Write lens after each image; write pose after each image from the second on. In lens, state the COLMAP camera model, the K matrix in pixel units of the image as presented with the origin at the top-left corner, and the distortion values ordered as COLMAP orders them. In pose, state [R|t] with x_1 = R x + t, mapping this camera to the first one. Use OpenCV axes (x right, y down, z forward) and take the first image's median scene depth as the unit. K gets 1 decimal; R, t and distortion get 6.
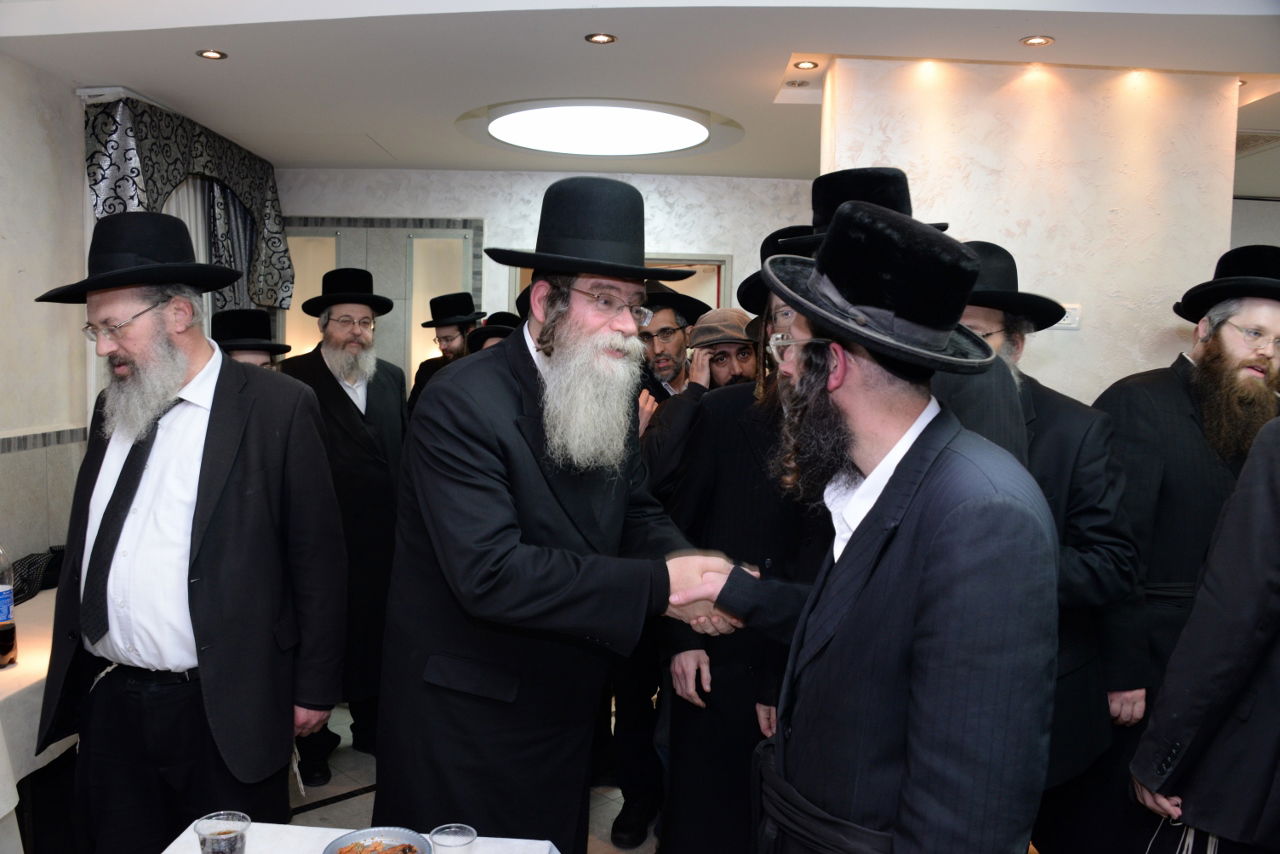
lens RADIAL K [[1029.8, 0, 624.1], [0, 1029.8, 456.1], [0, 0, 1]] dist [-0.143865, 0.086173]
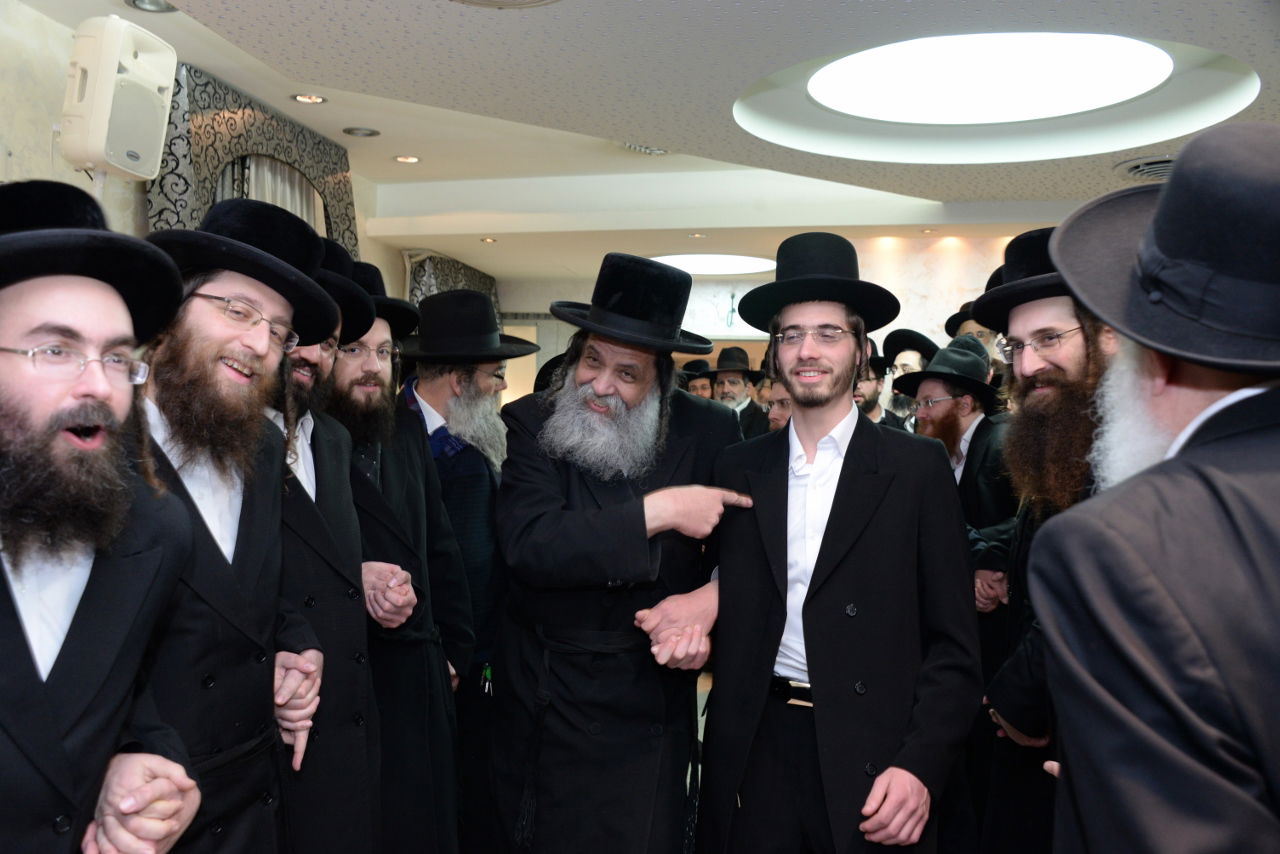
lens RADIAL K [[1202.3, 0, 652.2], [0, 1202.3, 422.7], [0, 0, 1]] dist [-0.003152, 0.000000]
pose [[0.992270, -0.003831, -0.124040, 0.131782], [-0.007926, 0.995527, -0.094149, 0.115092], [0.123846, 0.094404, 0.987801, -0.930730]]
